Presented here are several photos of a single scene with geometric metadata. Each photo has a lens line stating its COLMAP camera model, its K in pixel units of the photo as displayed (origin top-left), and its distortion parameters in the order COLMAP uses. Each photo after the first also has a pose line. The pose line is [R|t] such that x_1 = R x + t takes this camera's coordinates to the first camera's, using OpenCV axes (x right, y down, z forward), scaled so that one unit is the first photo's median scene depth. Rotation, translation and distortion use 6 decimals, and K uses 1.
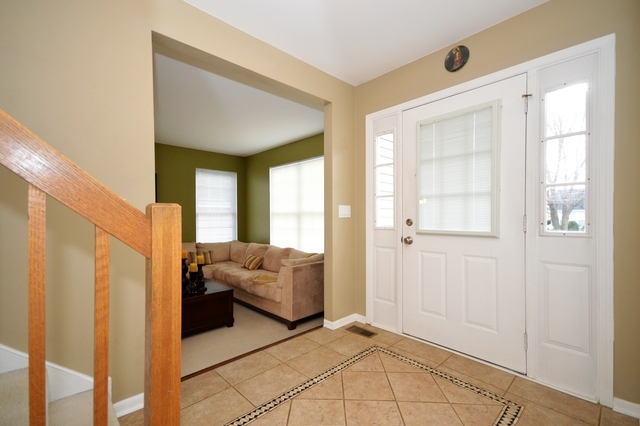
lens RADIAL K [[284.5, 0, 320.2], [0, 284.5, 216.8], [0, 0, 1]] dist [-0.004105, -0.000457]
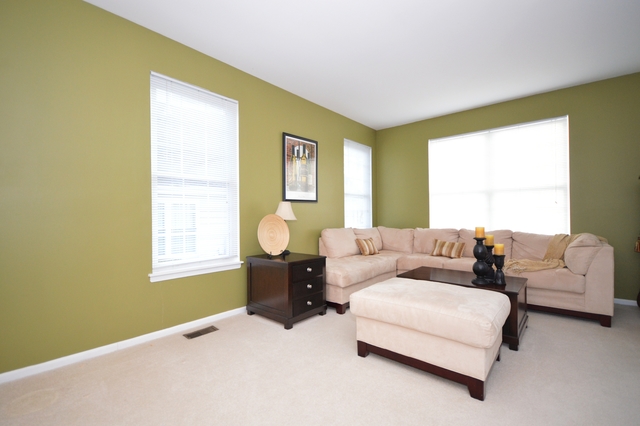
lens RADIAL K [[284.5, 0, 320.4], [0, 284.5, 214.9], [0, 0, 1]] dist [-0.004105, -0.000457]
pose [[0.995062, -0.008359, 0.098905, -0.590688], [0.007937, 0.999958, 0.004657, 0.046520], [-0.098940, -0.003849, 0.995086, 0.181321]]
